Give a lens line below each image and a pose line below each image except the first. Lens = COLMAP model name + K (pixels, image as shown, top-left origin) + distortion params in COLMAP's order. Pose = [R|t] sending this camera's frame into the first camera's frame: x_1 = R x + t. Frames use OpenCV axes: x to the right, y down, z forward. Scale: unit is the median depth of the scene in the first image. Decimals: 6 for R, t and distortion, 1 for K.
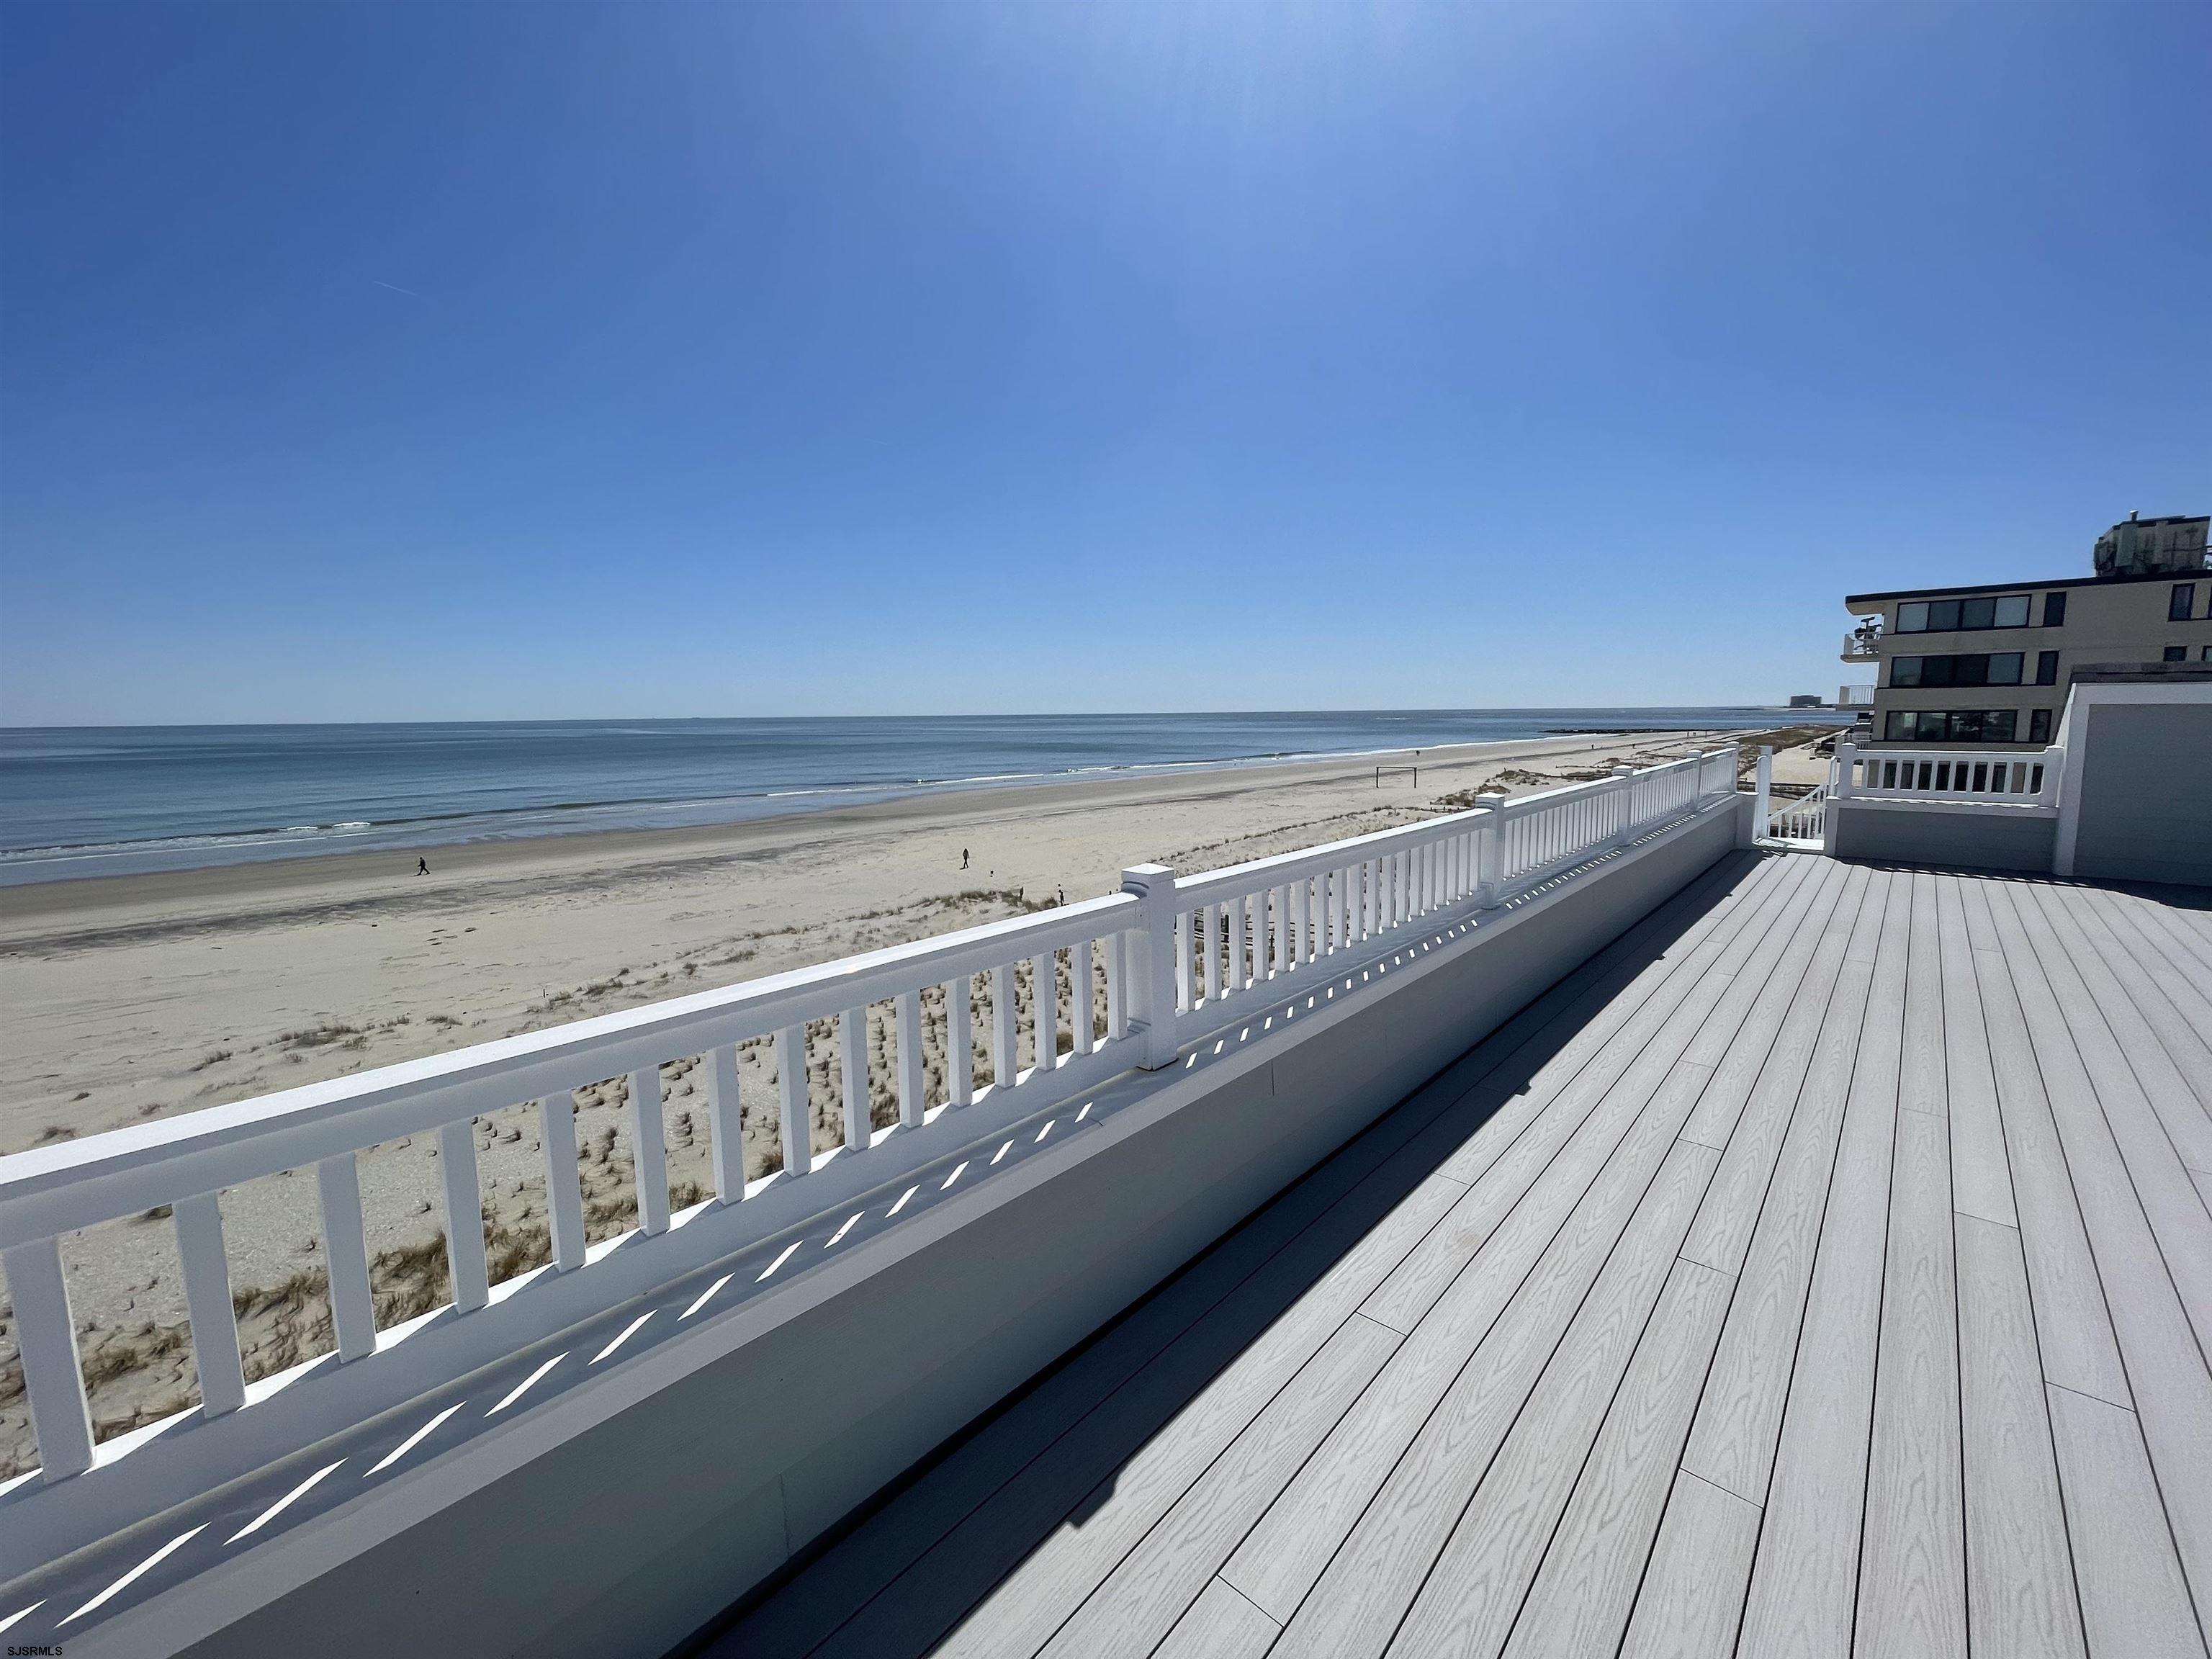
lens RADIAL K [[884.7, 0, 1099.4], [0, 884.7, 829.4], [0, 0, 1]] dist [0.000303, 0.000136]
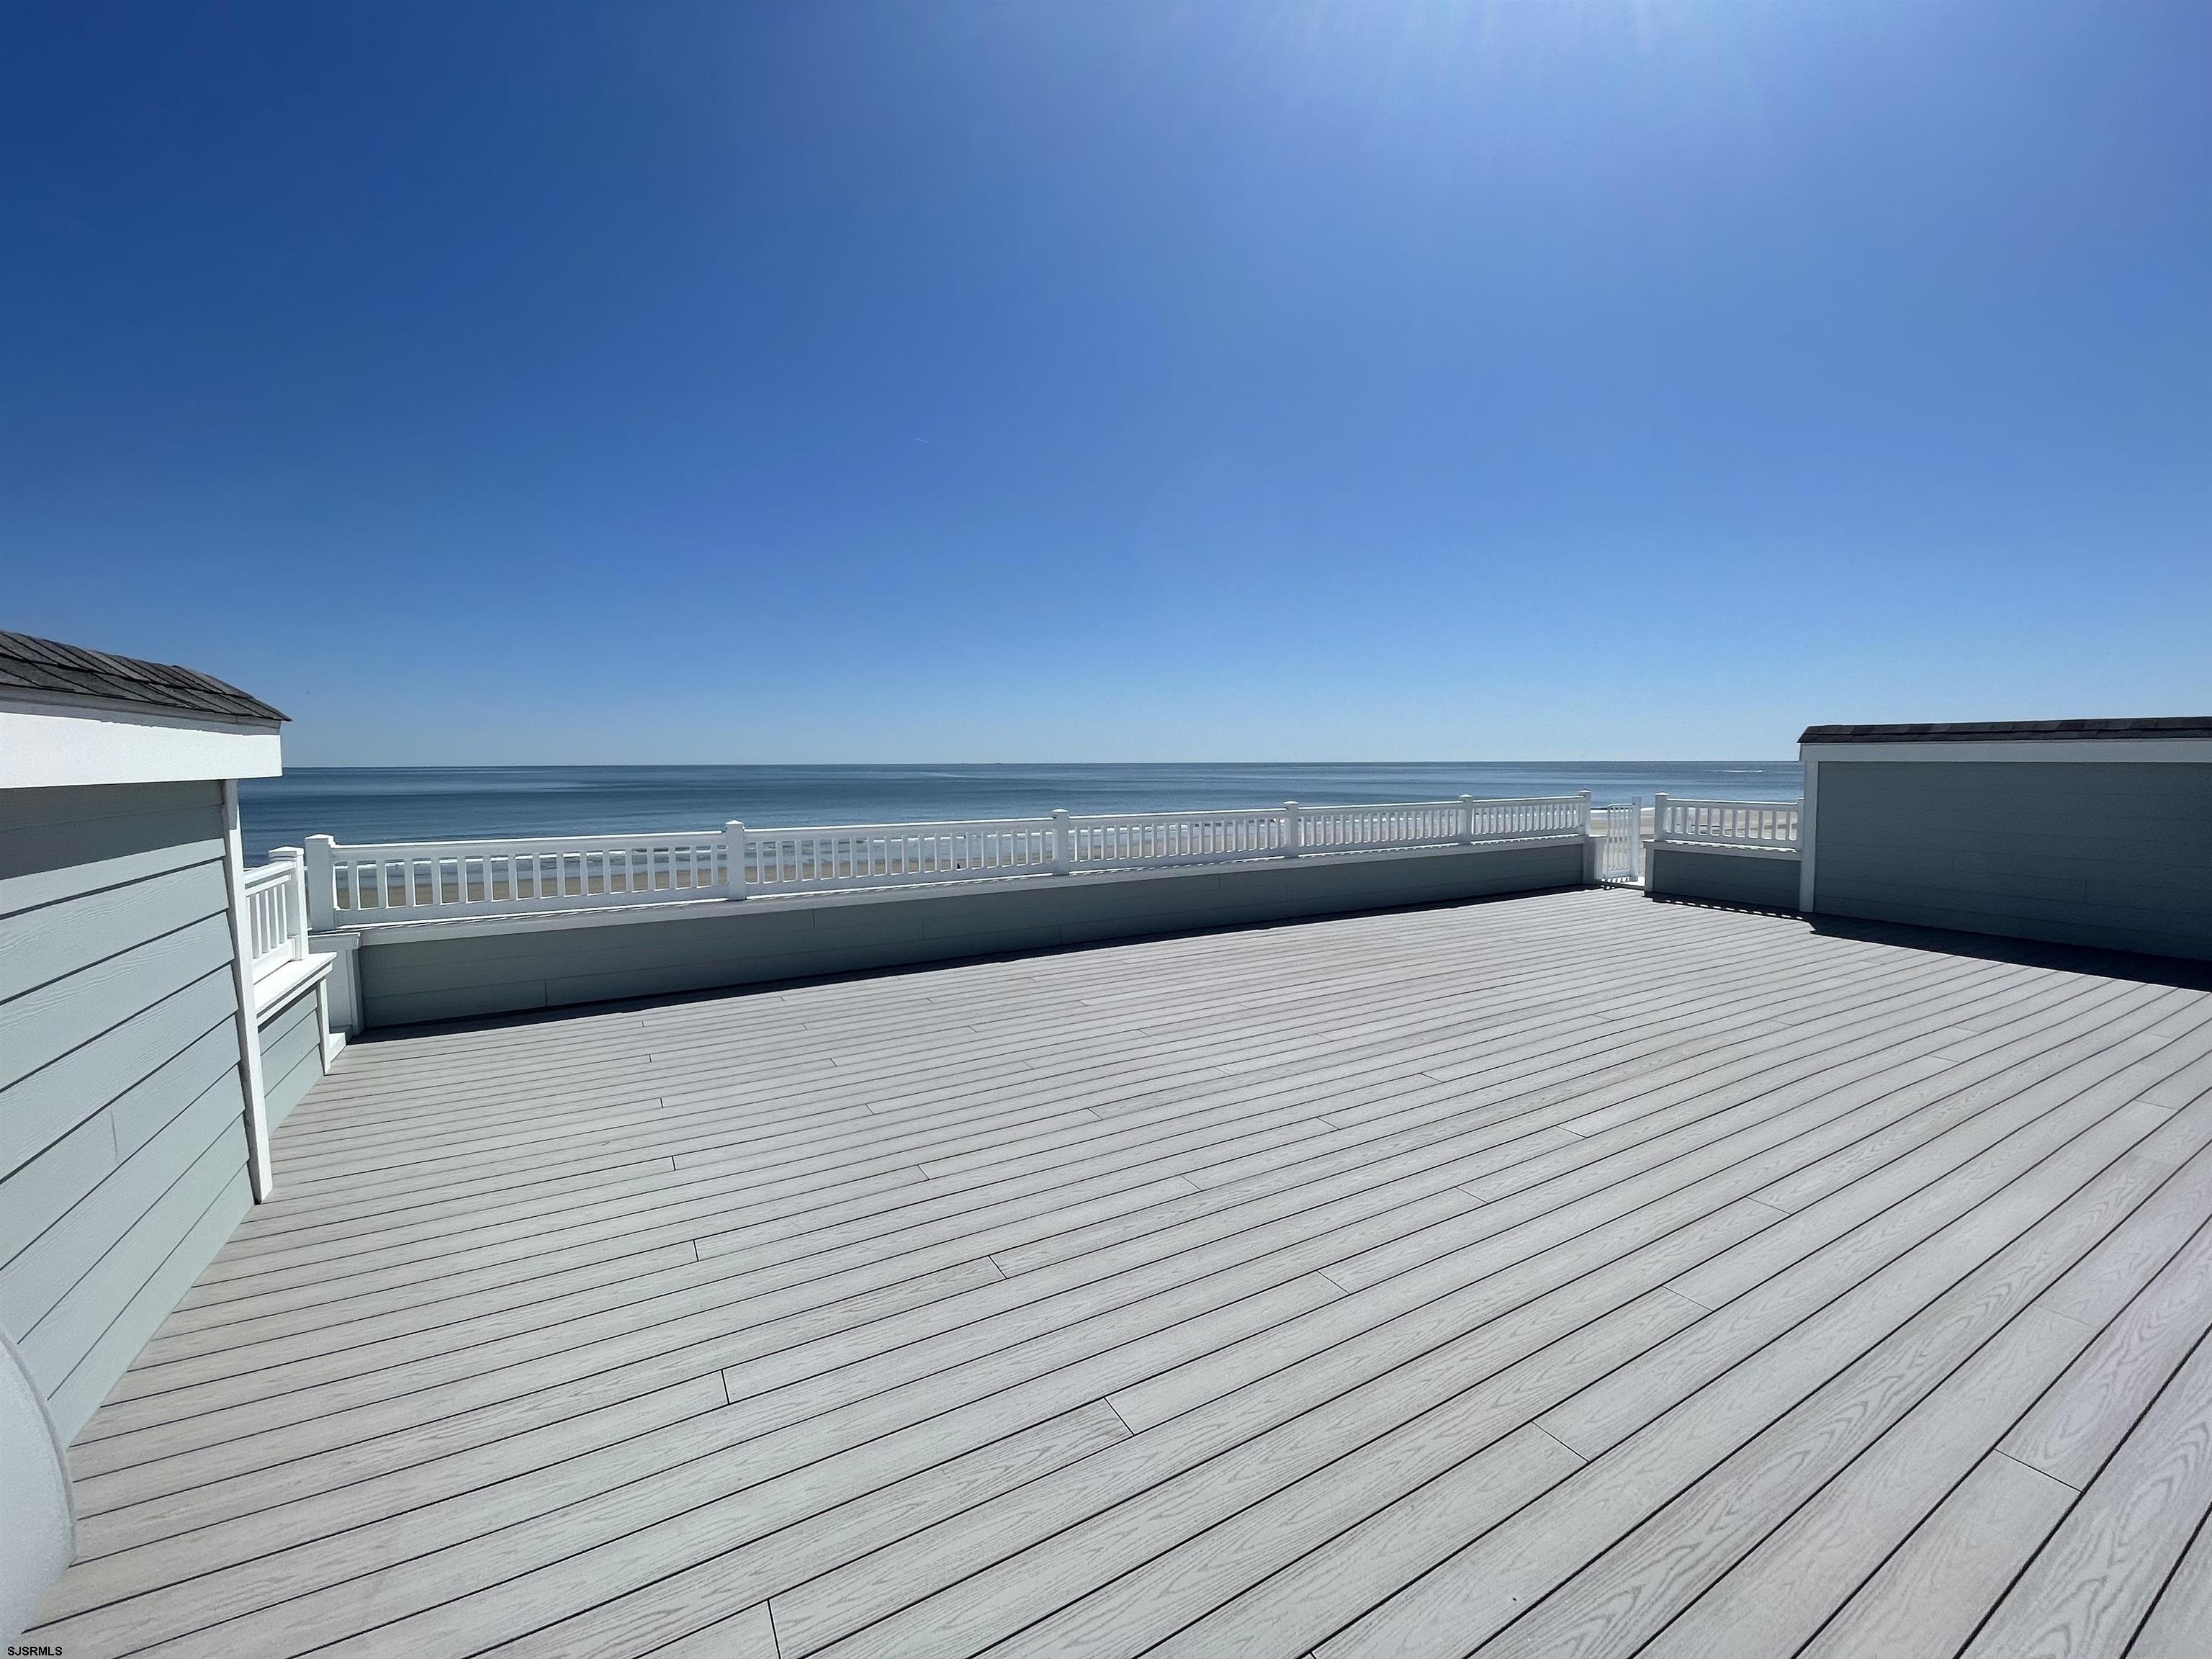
lens RADIAL K [[884.7, 0, 1099.4], [0, 884.7, 829.4], [0, 0, 1]] dist [0.000303, 0.000136]
pose [[0.953232, 0.029657, -0.300781, 0.519547], [-0.045538, 0.997906, -0.045924, 0.037189], [0.298789, 0.057473, 0.952587, -0.323914]]
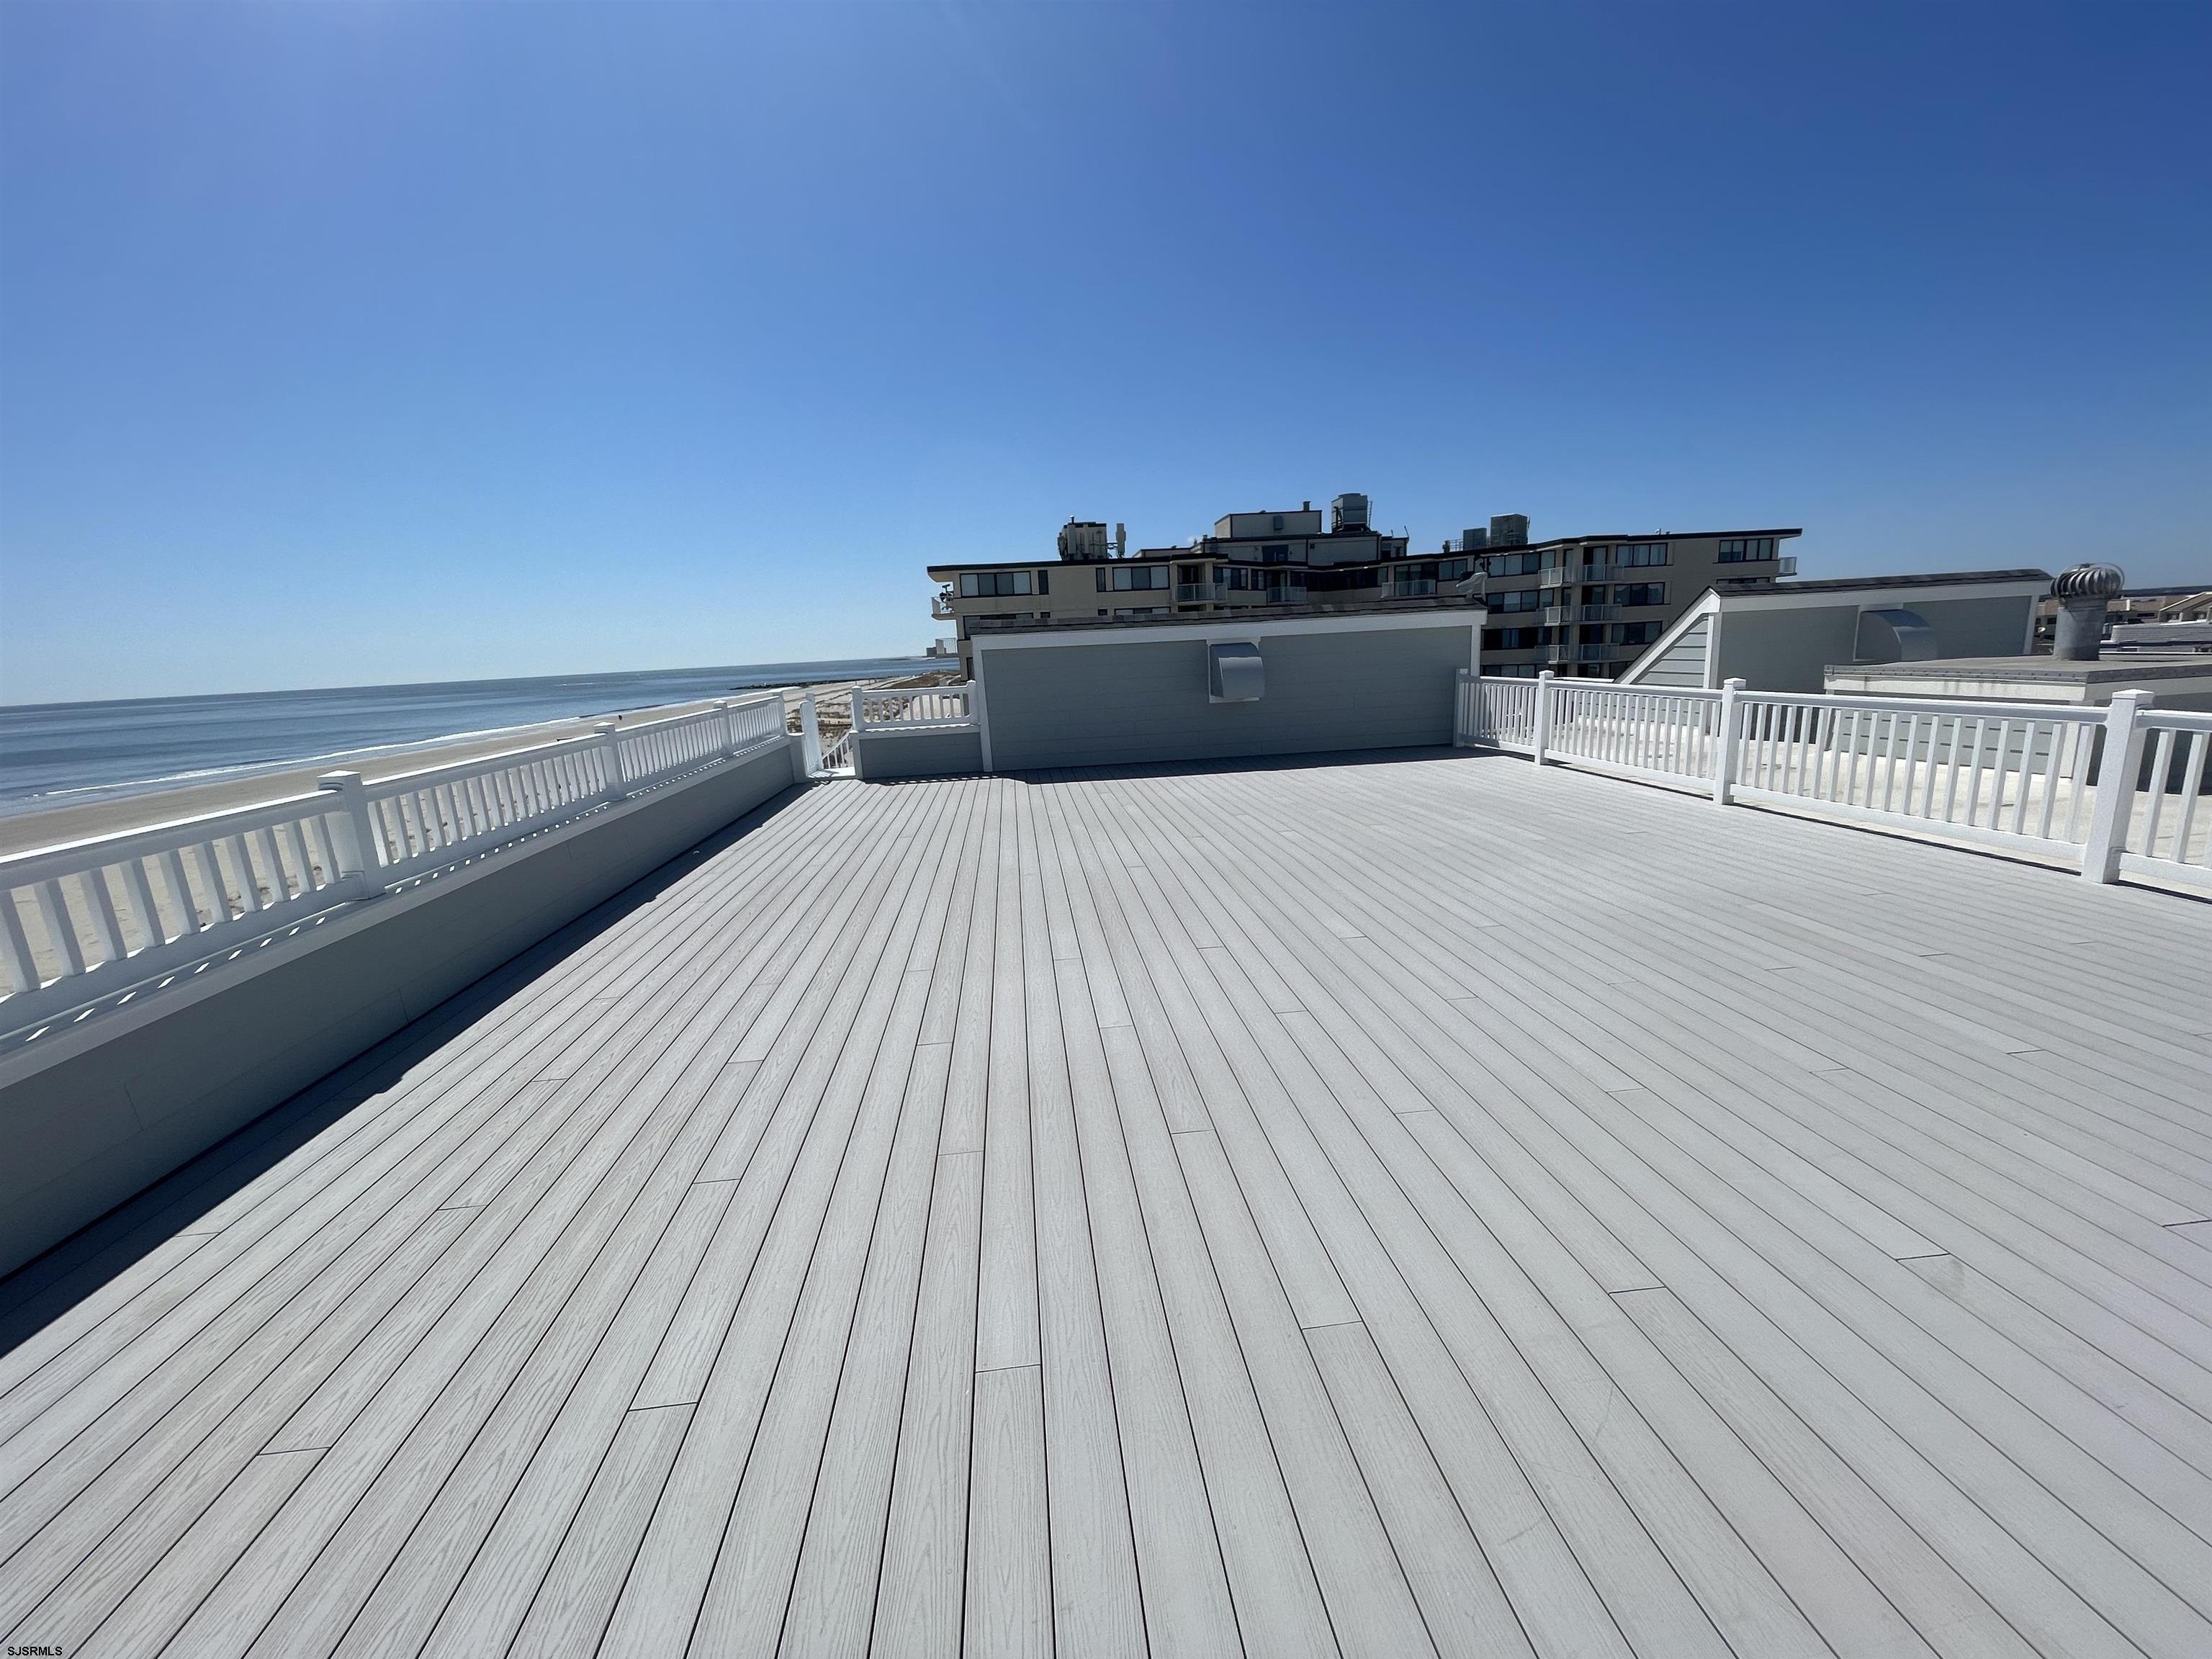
lens RADIAL K [[884.7, 0, 1099.4], [0, 884.7, 829.4], [0, 0, 1]] dist [0.000303, 0.000136]
pose [[0.660564, -0.175499, 0.729969, 0.144273], [0.142444, 0.983931, 0.107656, 0.014812], [-0.737133, 0.032866, 0.674948, -0.077567]]
